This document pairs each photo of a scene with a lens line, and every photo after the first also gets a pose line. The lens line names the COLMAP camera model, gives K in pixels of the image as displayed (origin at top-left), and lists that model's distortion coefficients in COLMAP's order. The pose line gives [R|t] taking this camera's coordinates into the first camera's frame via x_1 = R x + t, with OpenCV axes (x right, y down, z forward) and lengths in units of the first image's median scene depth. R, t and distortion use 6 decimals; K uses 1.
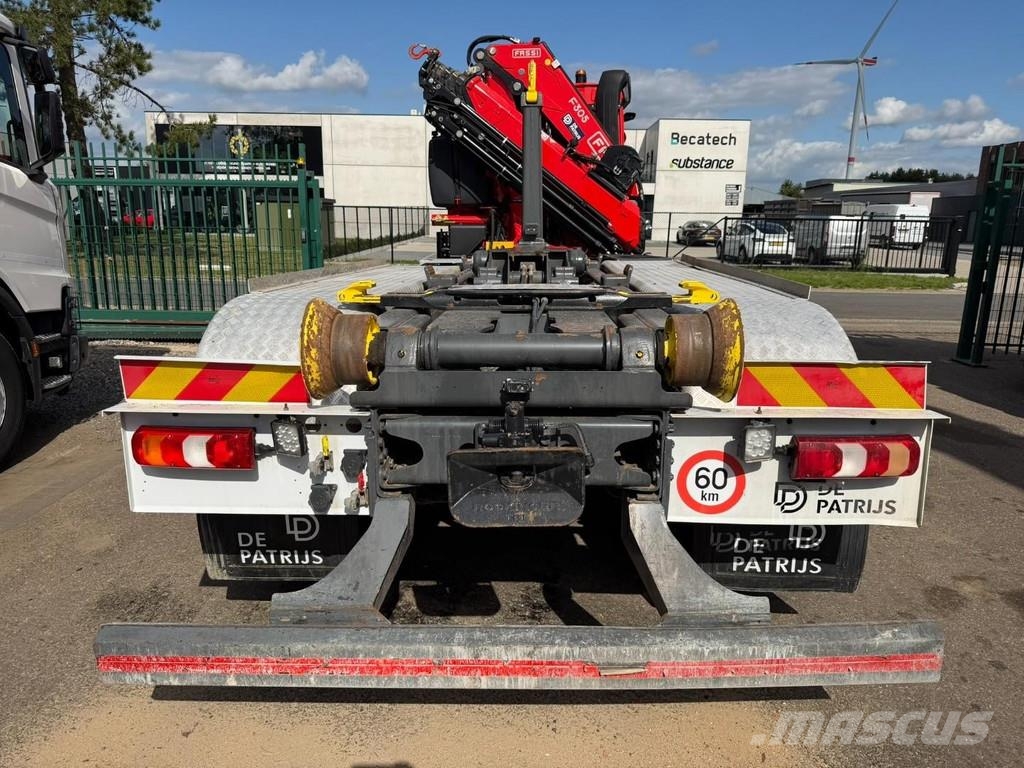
lens RADIAL K [[709.3, 0, 523.2], [0, 709.3, 383.2], [0, 0, 1]] dist [0.033908, -0.075271]
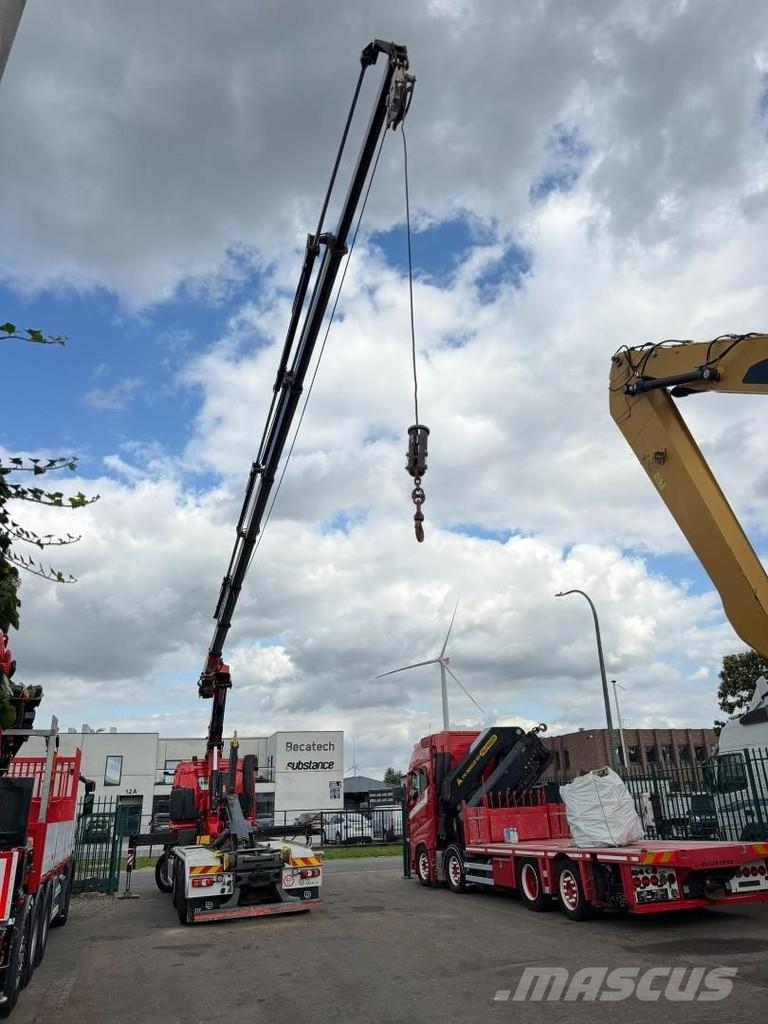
lens RADIAL K [[709.3, 0, 384.0], [0, 709.3, 512.0], [0, 0, 1]] dist [0.033908, -0.075271]
pose [[0.948225, 0.077131, 0.308092, -0.292414], [0.115400, 0.820089, -0.560479, 0.283058], [-0.295894, 0.567014, 0.768728, -1.534253]]
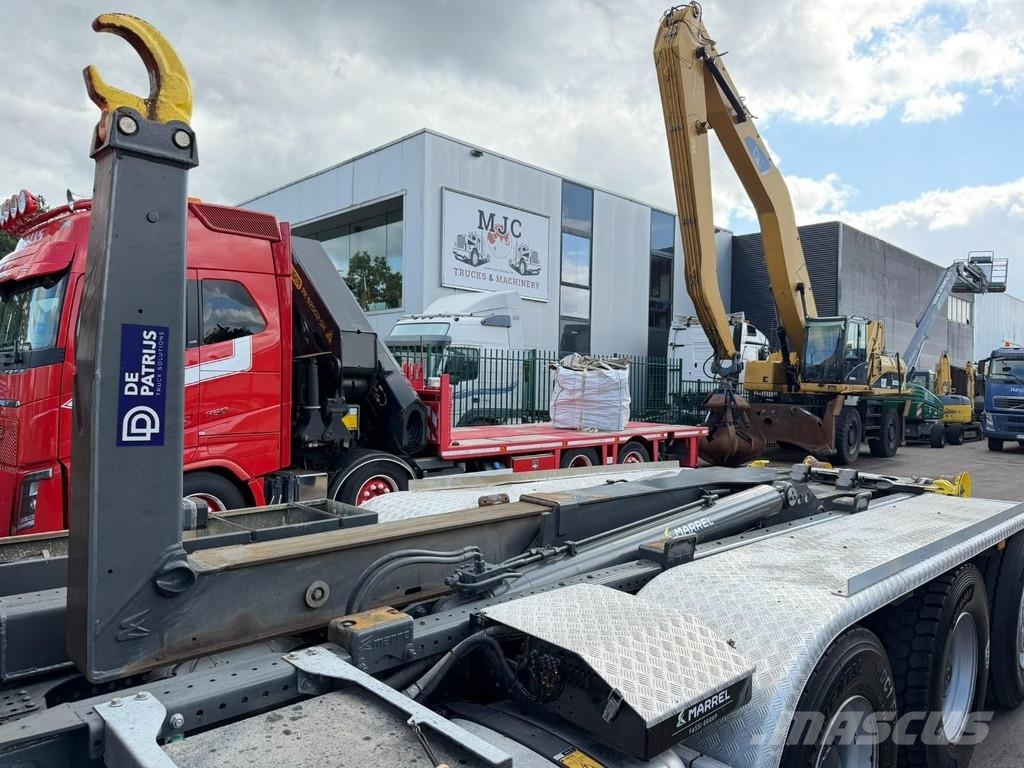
lens RADIAL K [[709.3, 0, 523.2], [0, 709.3, 383.2], [0, 0, 1]] dist [0.033908, -0.075271]
pose [[-0.711679, -0.026530, 0.702004, -0.259558], [0.124930, 0.978579, 0.163635, -0.292948], [-0.691307, 0.204157, -0.693119, 1.046547]]
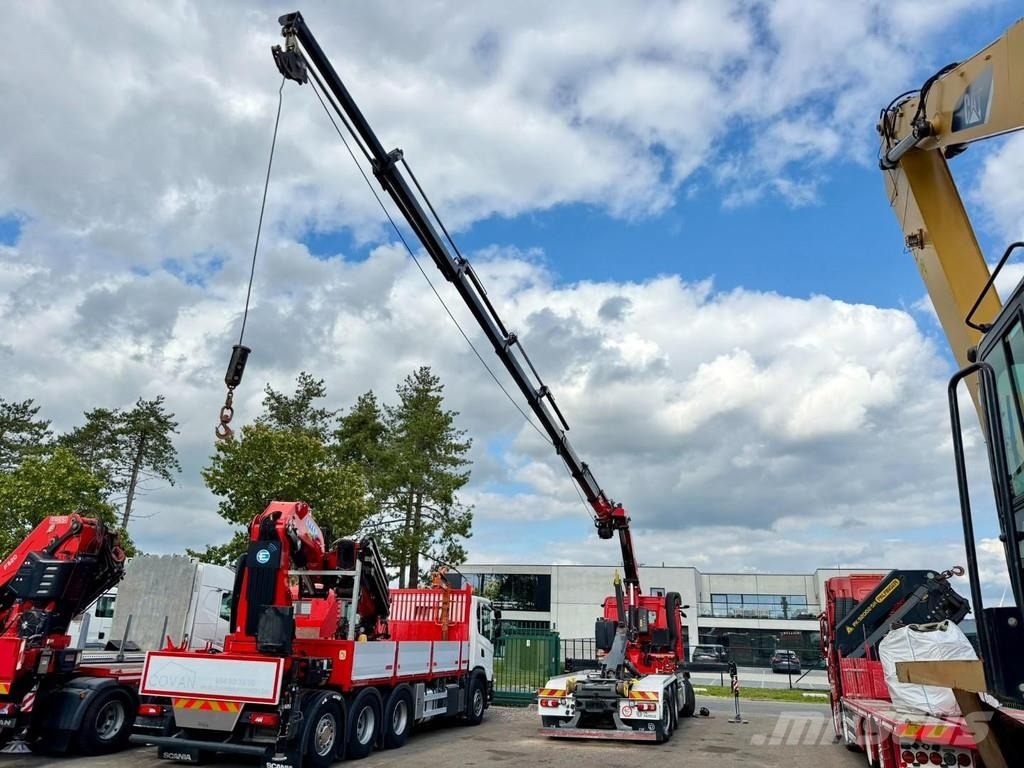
lens RADIAL K [[709.3, 0, 523.2], [0, 709.3, 383.2], [0, 0, 1]] dist [0.033908, -0.075271]
pose [[0.958080, -0.077539, -0.275810, 0.372835], [-0.084041, 0.844272, -0.529284, 0.301965], [0.273899, 0.530276, 0.802363, -1.626687]]
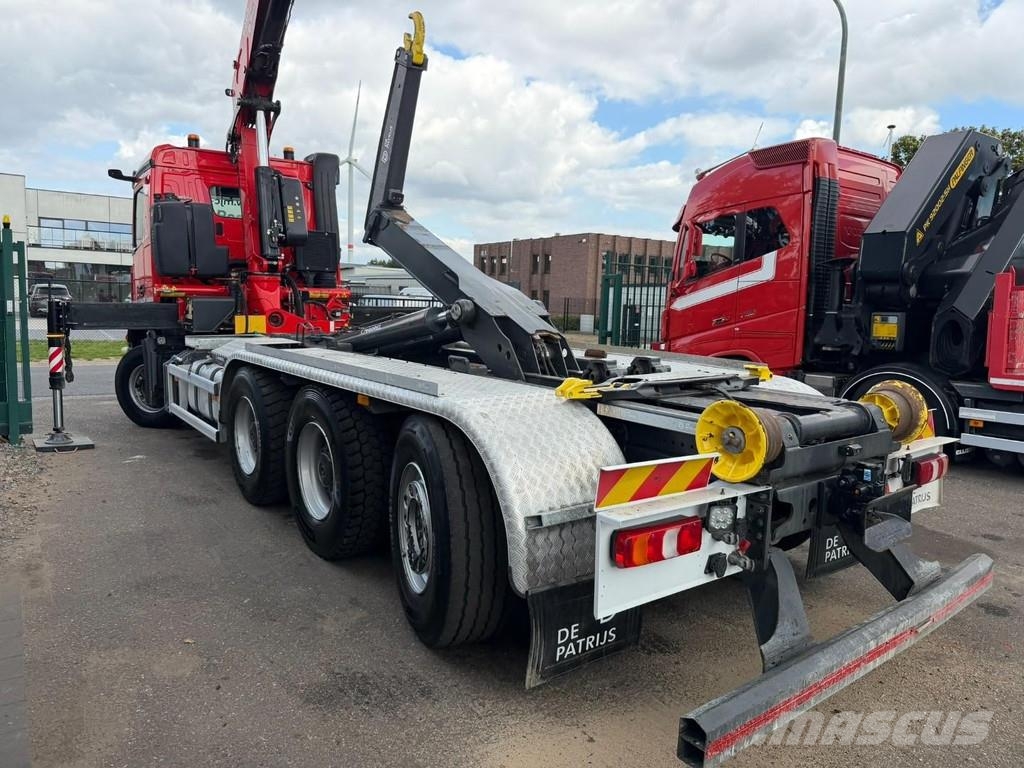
lens RADIAL K [[727.0, 0, 515.9], [0, 727.0, 384.1], [0, 0, 1]] dist [-0.008216, -0.000452]
pose [[0.807187, -0.050634, 0.588121, -0.348580], [0.110064, 0.991752, -0.065677, -0.026837], [-0.579944, 0.117745, 0.806102, 0.048637]]
